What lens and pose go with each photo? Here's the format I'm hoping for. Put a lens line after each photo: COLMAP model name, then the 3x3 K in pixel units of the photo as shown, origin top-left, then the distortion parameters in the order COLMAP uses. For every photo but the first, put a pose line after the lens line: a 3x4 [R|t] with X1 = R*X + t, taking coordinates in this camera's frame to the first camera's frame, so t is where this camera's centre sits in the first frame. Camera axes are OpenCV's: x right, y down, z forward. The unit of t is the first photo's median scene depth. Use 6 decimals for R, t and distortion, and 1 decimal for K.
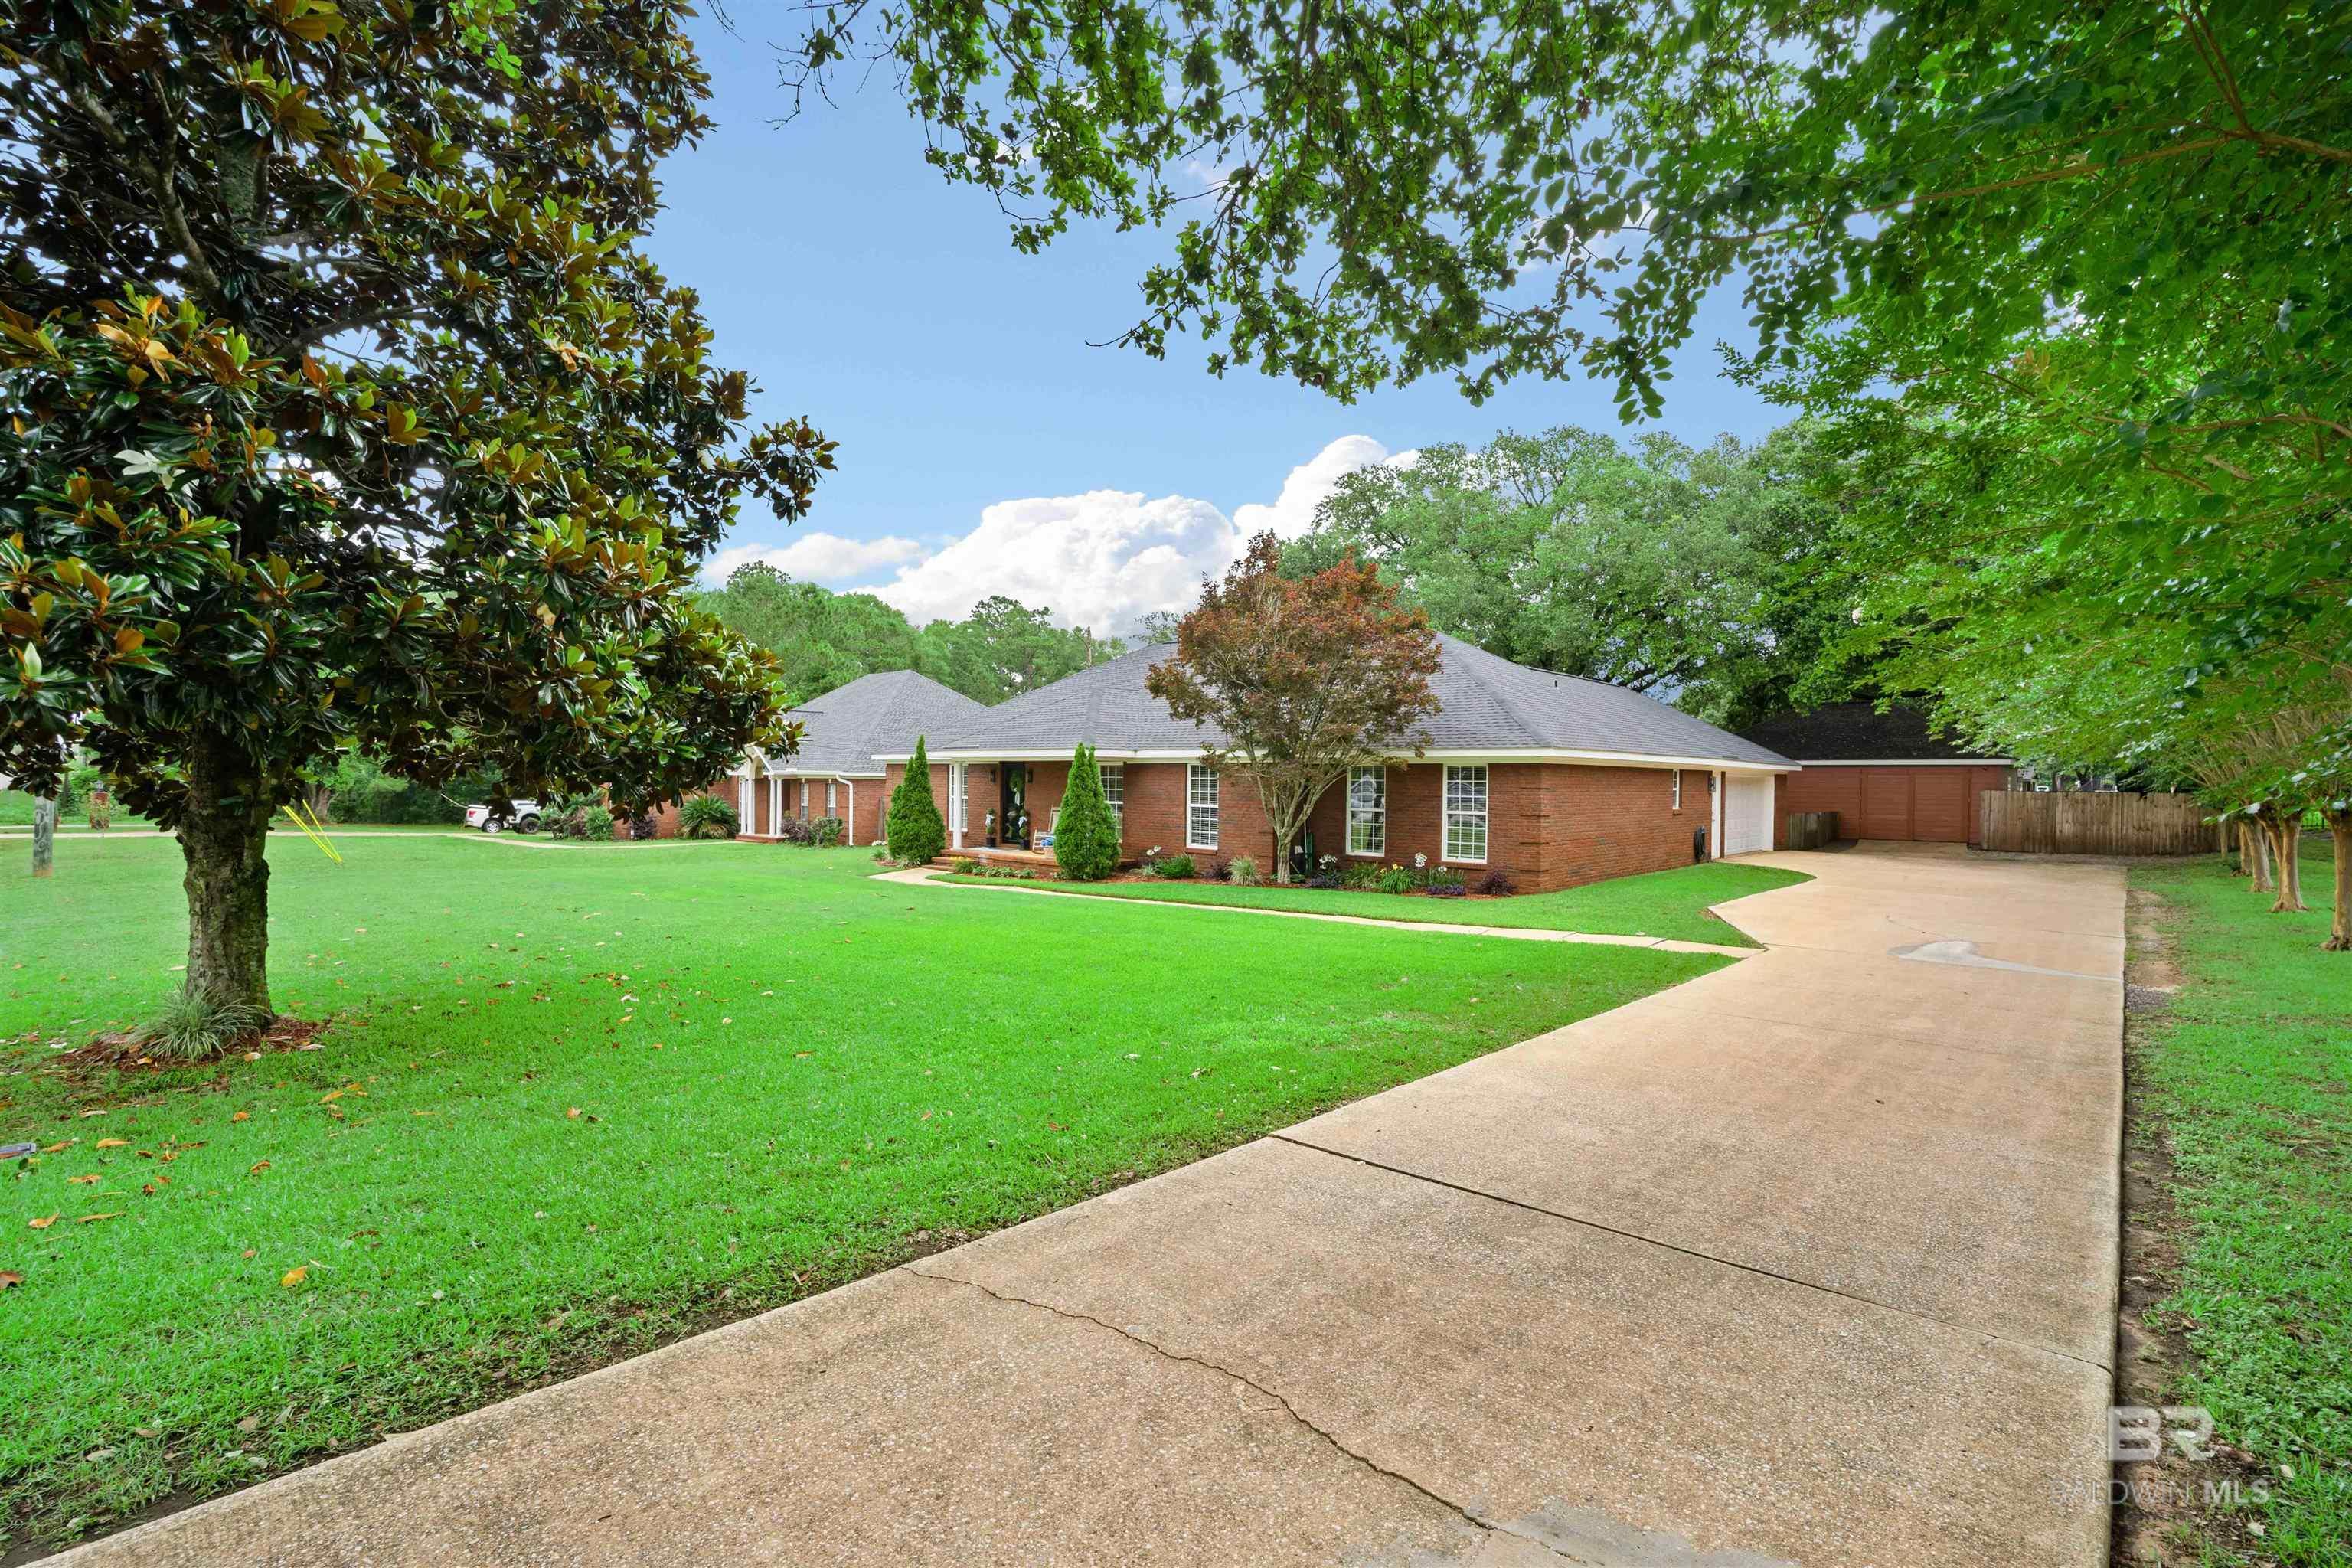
lens RADIAL K [[1059.2, 0, 1176.0], [0, 1059.2, 784.0], [0, 0, 1]] dist [0.000836, 0.000139]
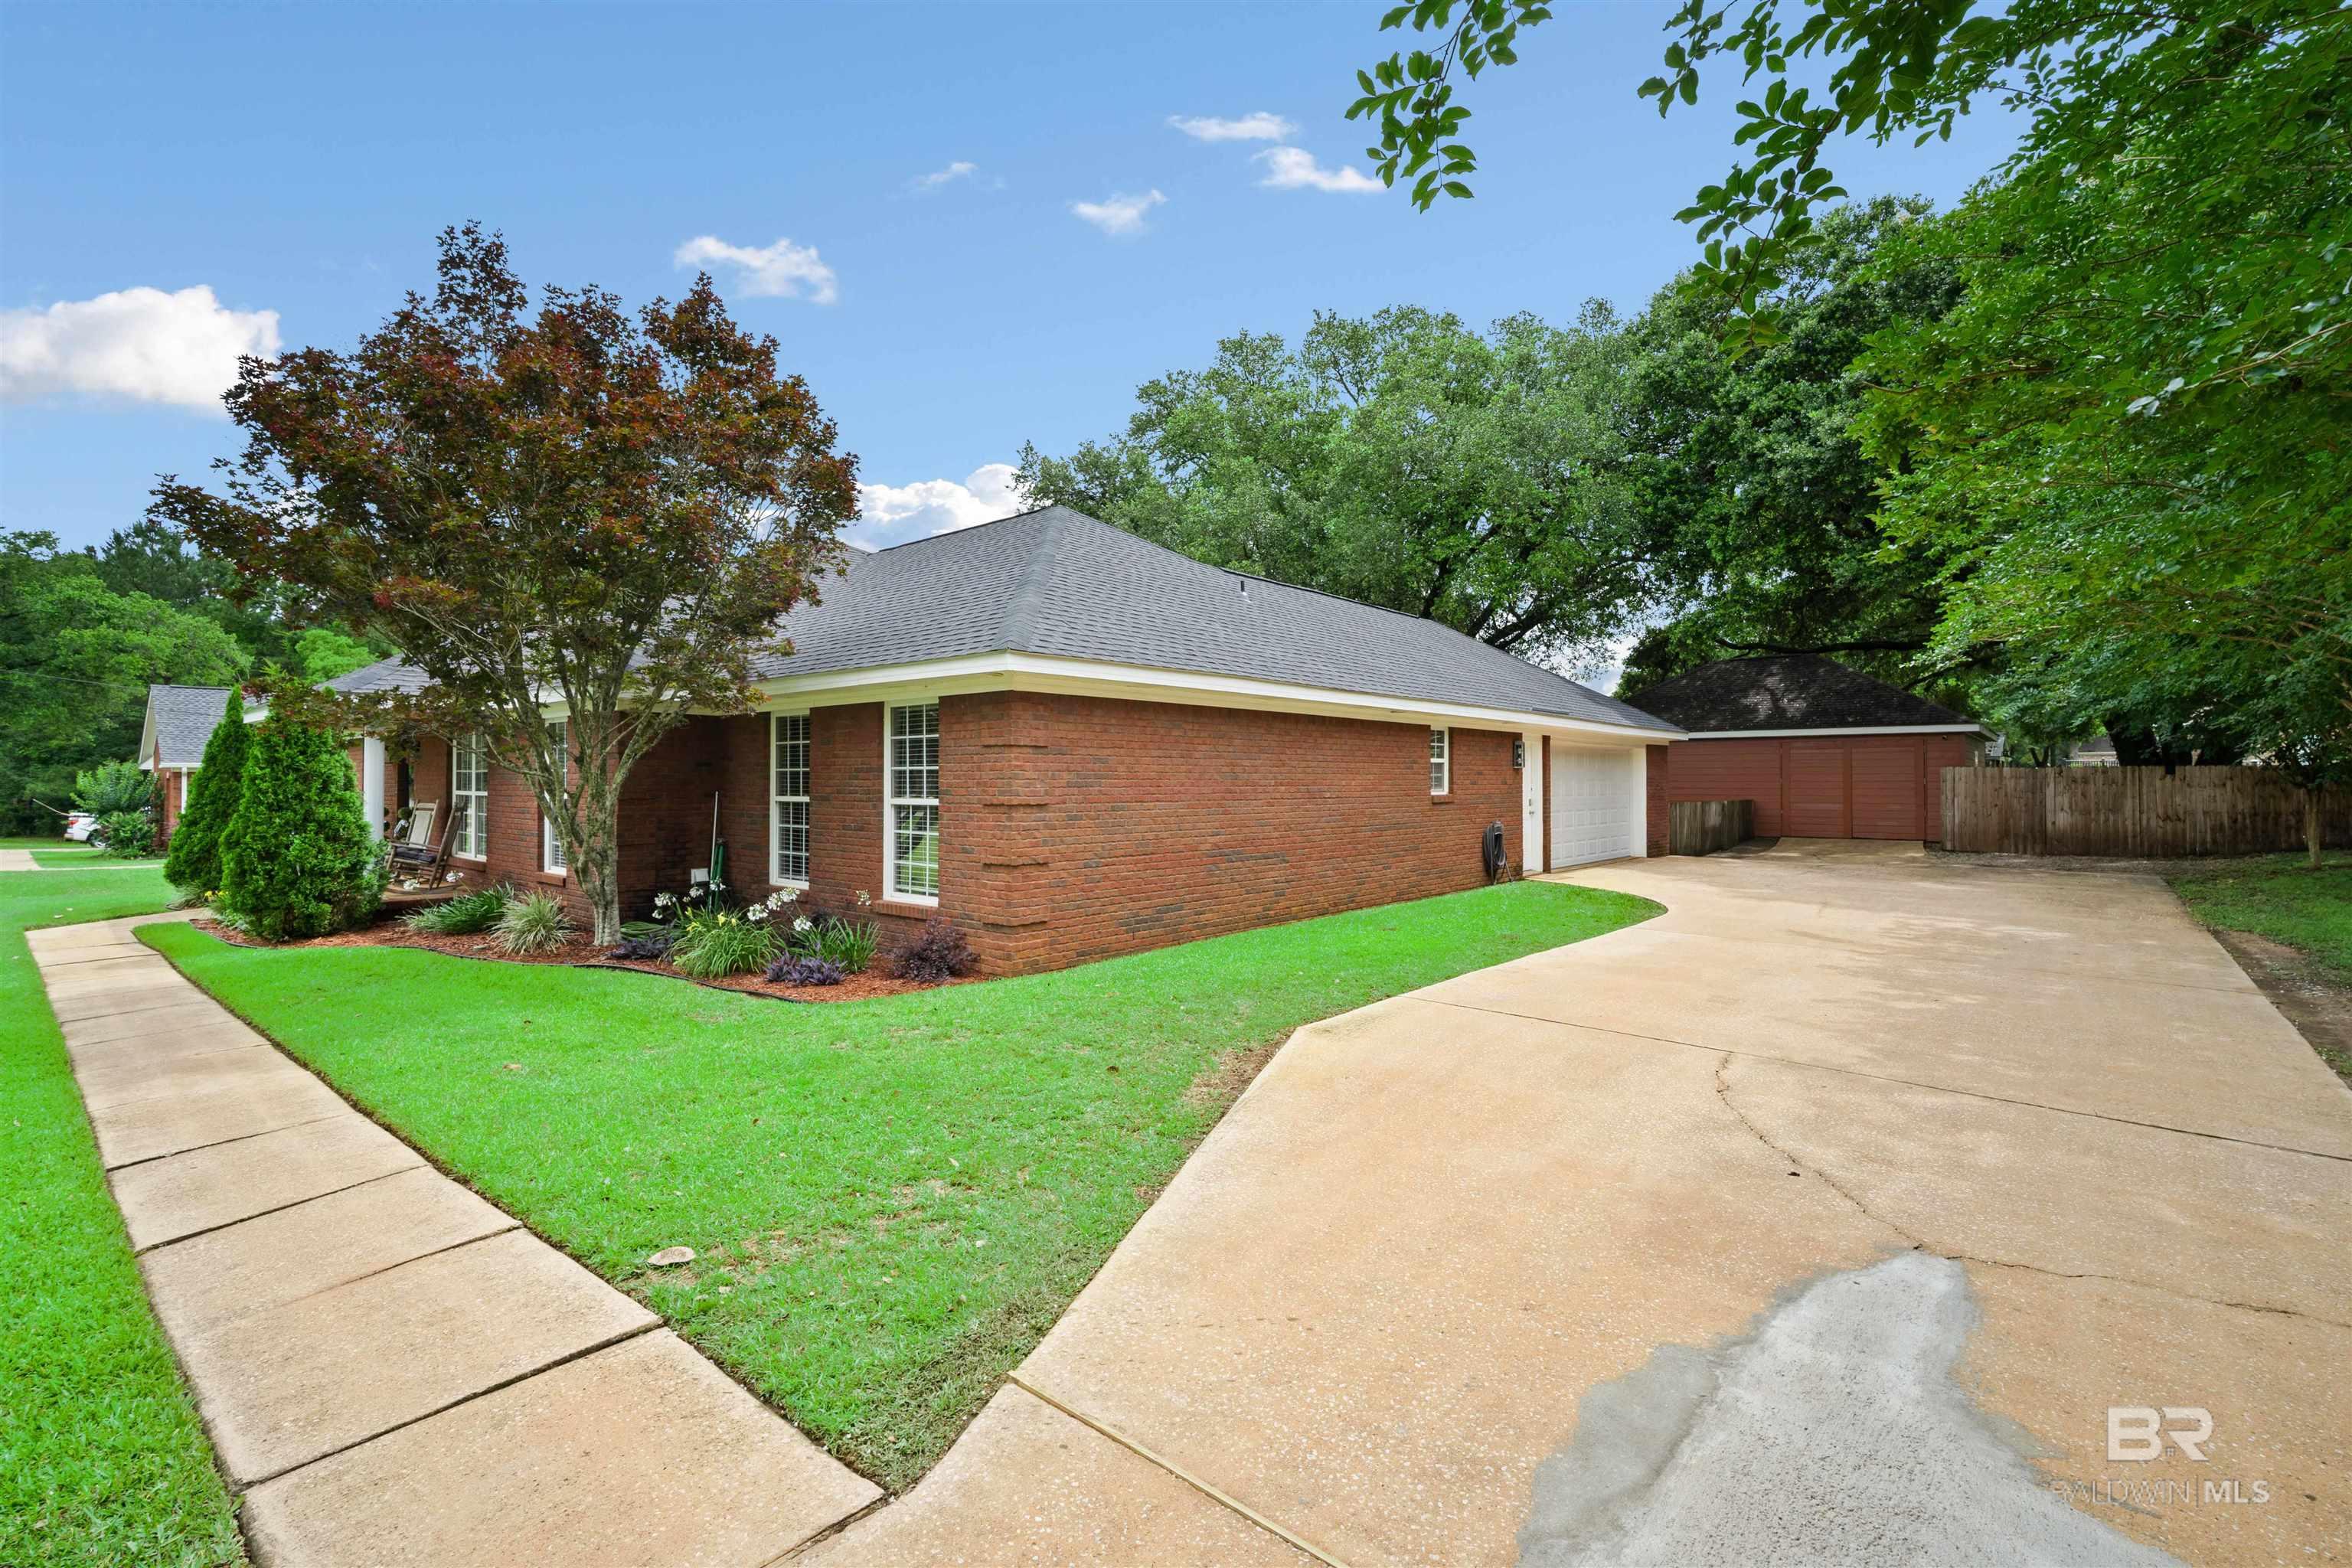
lens RADIAL K [[1063.7, 0, 1175.7], [0, 1063.7, 752.0], [0, 0, 1]] dist [-0.000714, -0.000112]
pose [[0.999588, -0.009050, 0.027245, 0.261726], [0.009857, 0.999513, -0.029619, 0.013846], [-0.026964, 0.029875, 0.999190, 0.346164]]
